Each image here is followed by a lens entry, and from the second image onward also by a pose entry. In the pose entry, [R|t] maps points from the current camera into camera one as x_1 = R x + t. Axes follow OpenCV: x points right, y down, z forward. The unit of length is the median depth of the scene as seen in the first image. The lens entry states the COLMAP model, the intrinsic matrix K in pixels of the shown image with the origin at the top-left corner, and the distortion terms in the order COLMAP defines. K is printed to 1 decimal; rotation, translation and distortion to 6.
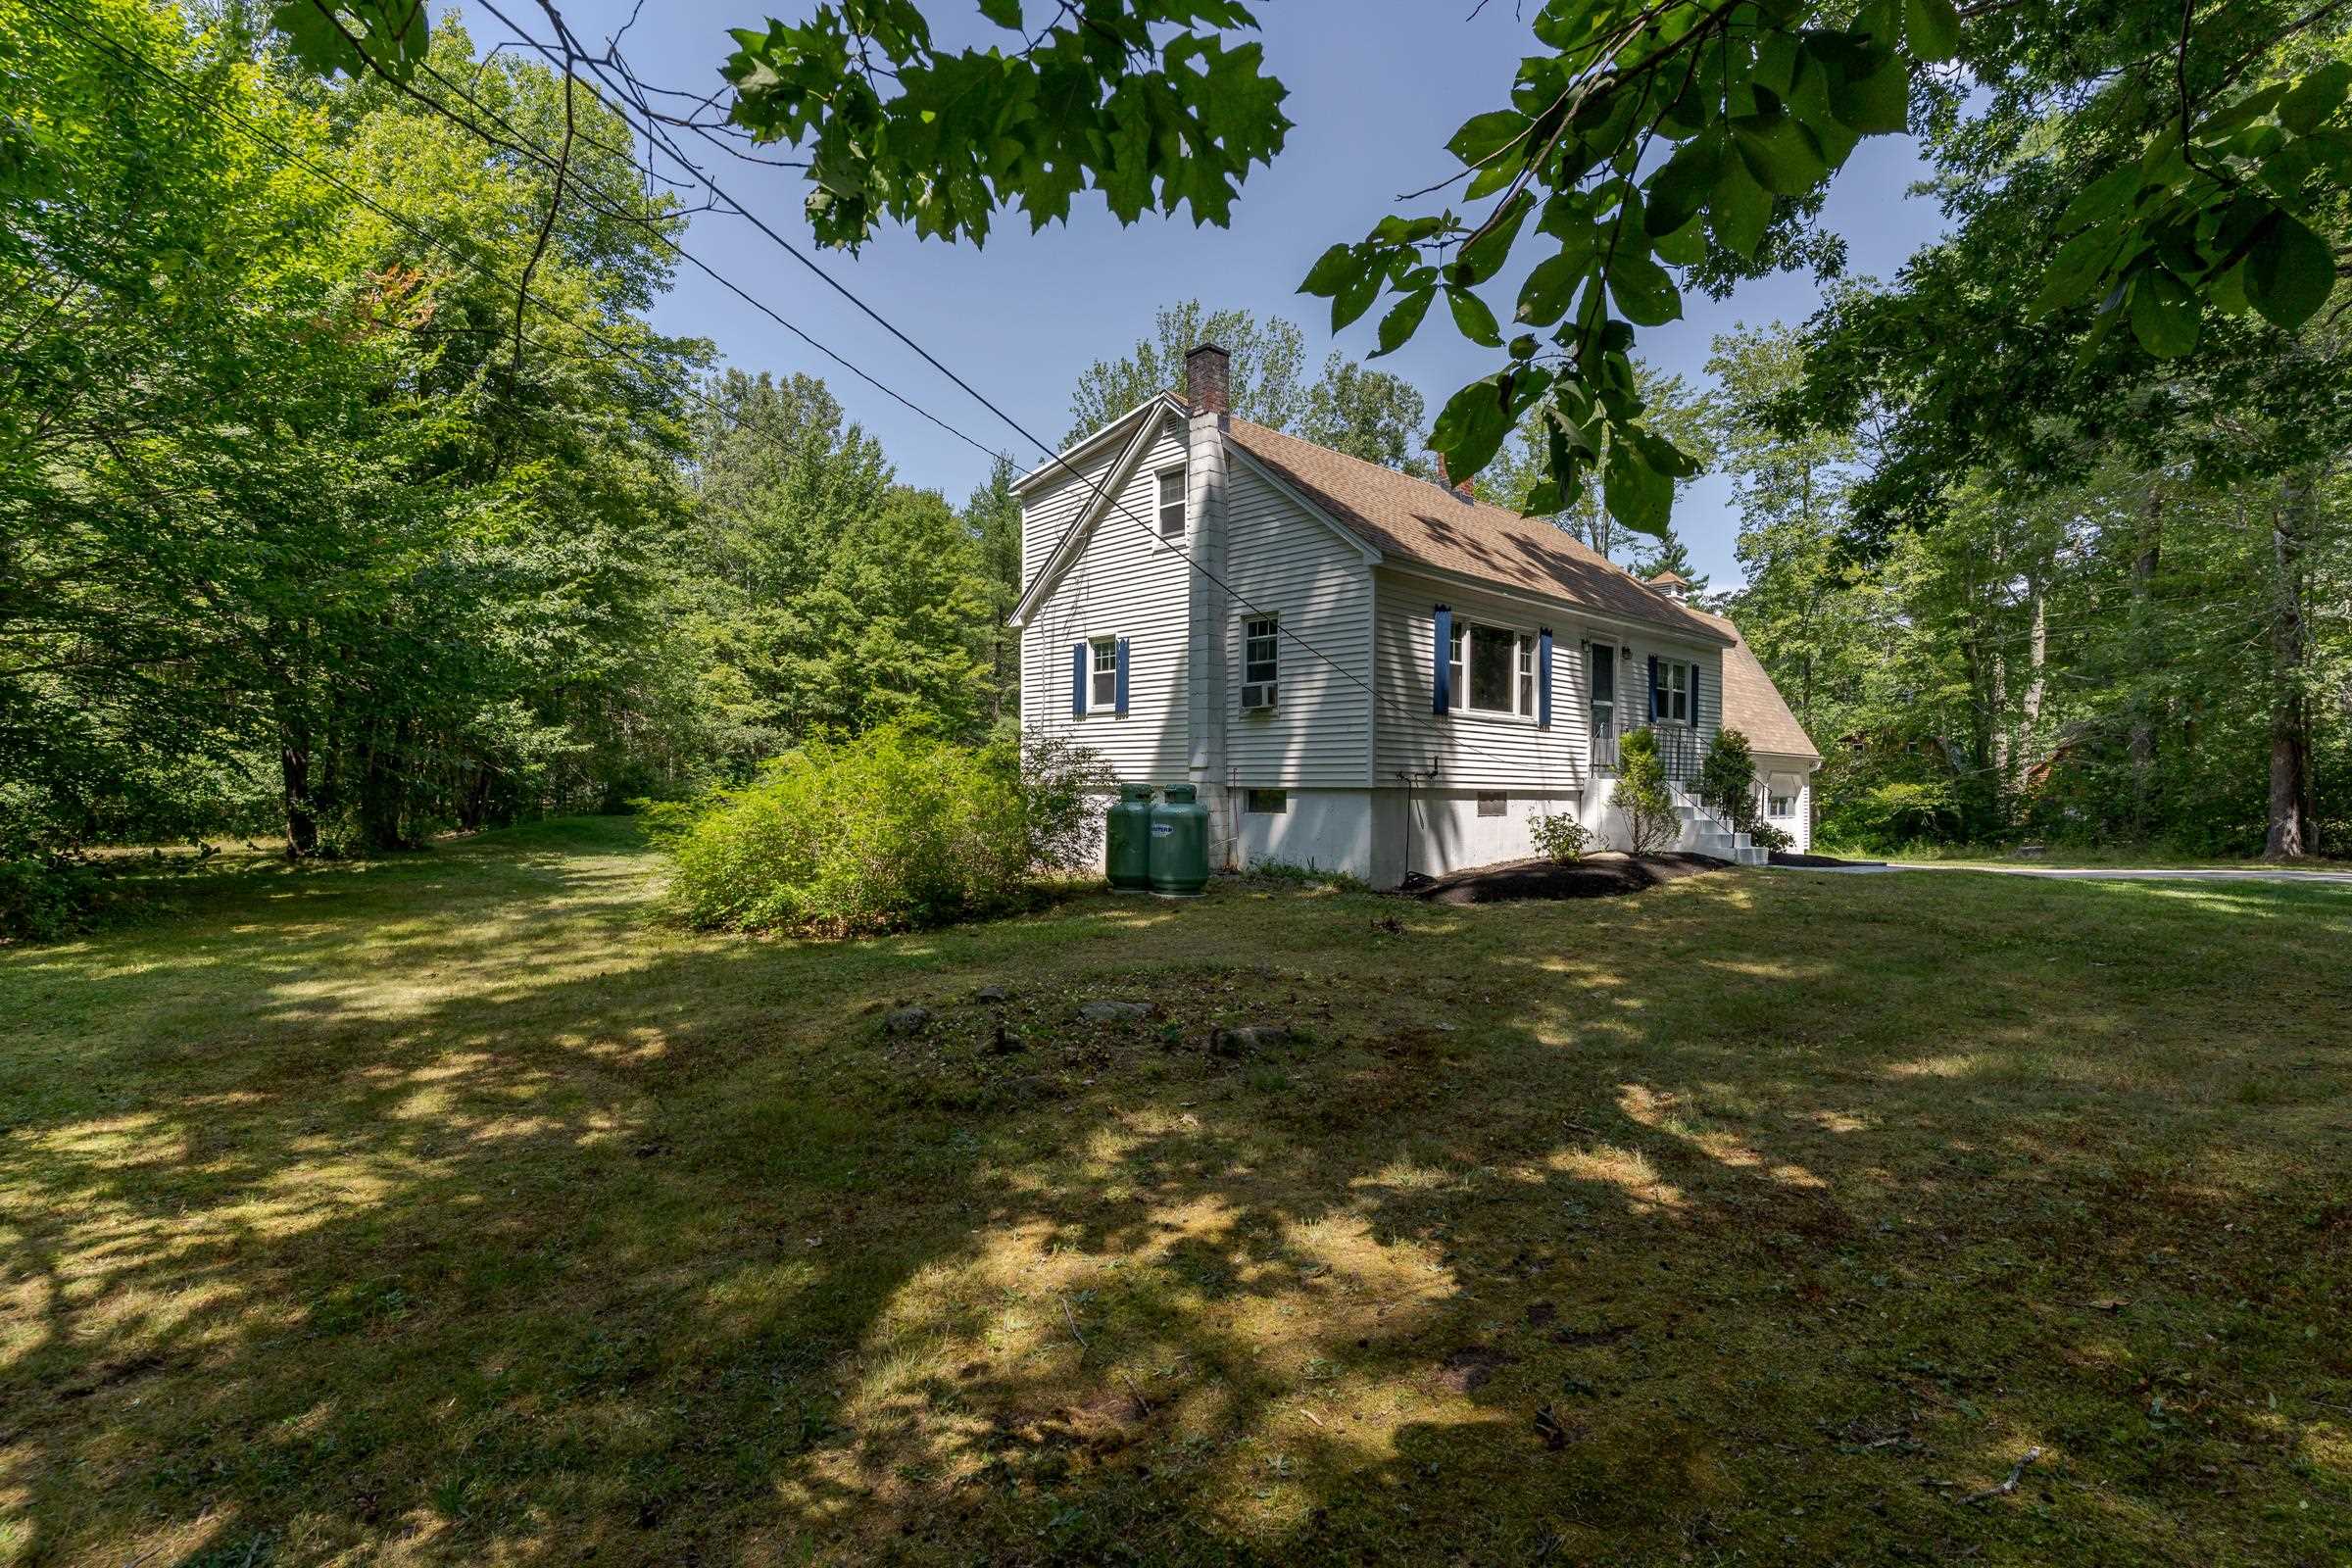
lens RADIAL K [[1124.2, 0, 1176.0], [0, 1124.2, 784.0], [0, 0, 1]] dist [0.002506, -0.000895]
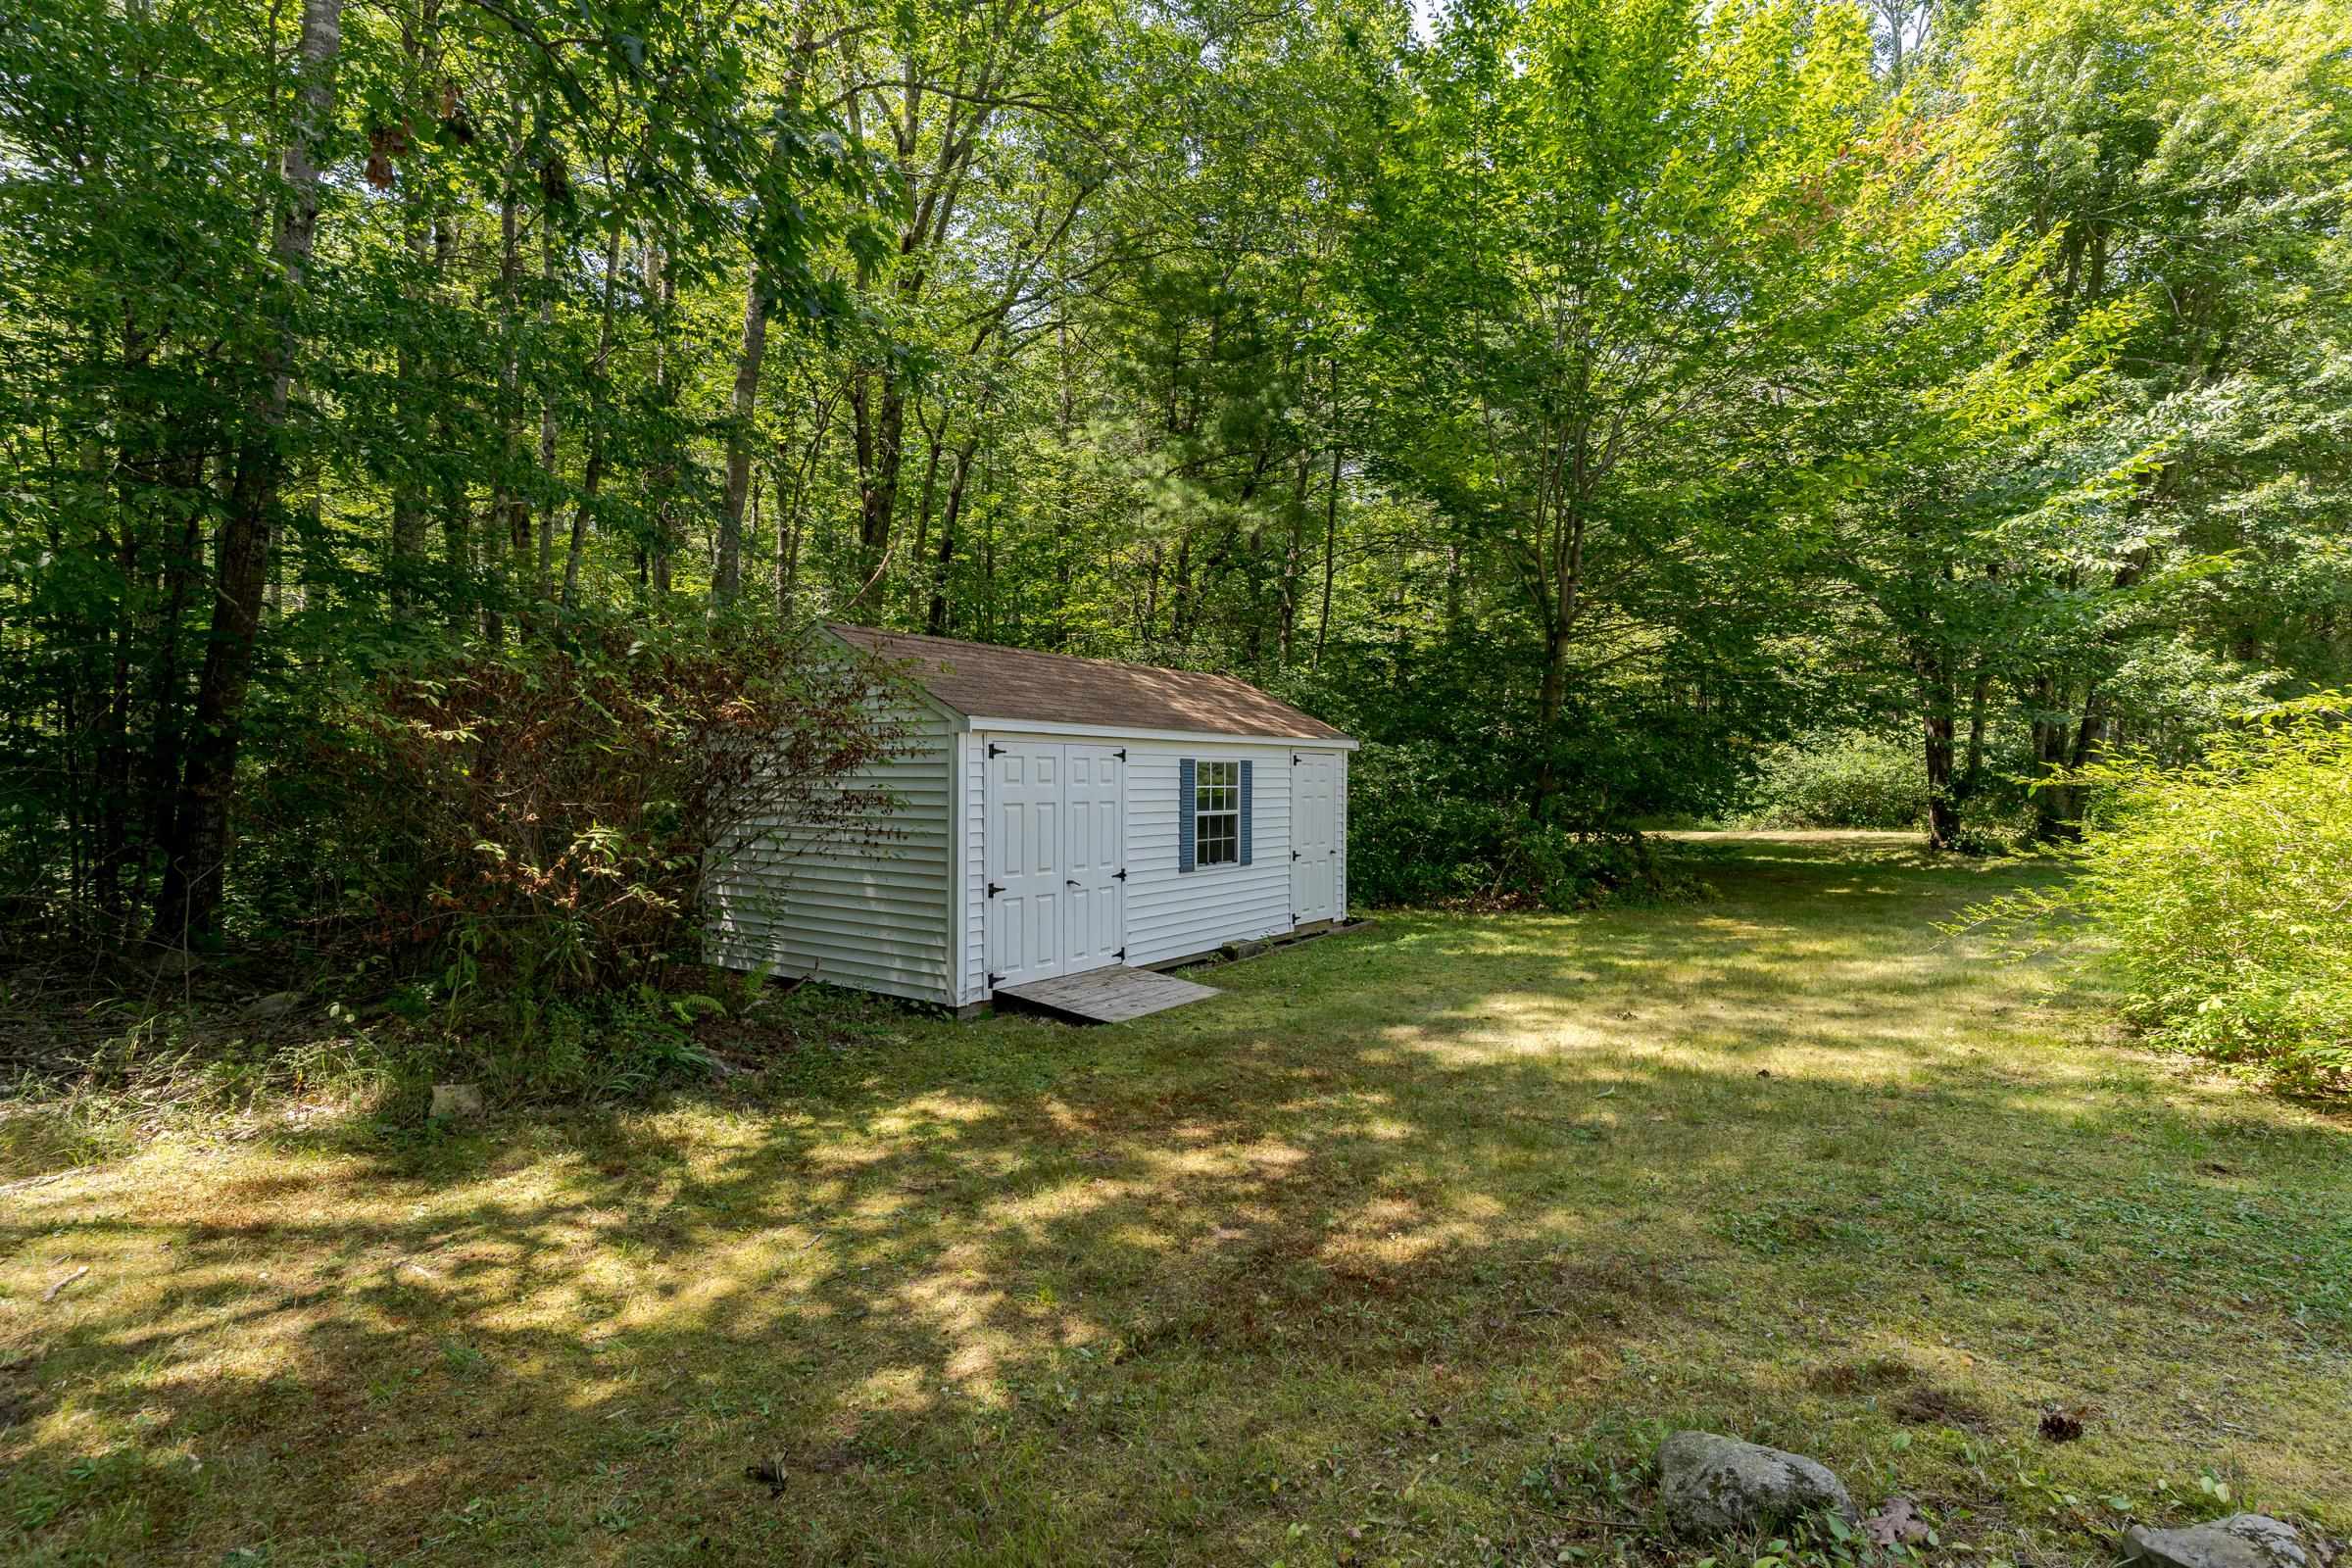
lens RADIAL K [[1124.2, 0, 1176.0], [0, 1124.2, 784.0], [0, 0, 1]] dist [0.002506, -0.000895]
pose [[0.161033, 0.001559, -0.986948, 0.057923], [0.009065, 0.999954, 0.003058, 0.020679], [0.986907, -0.009439, 0.161012, 1.180293]]
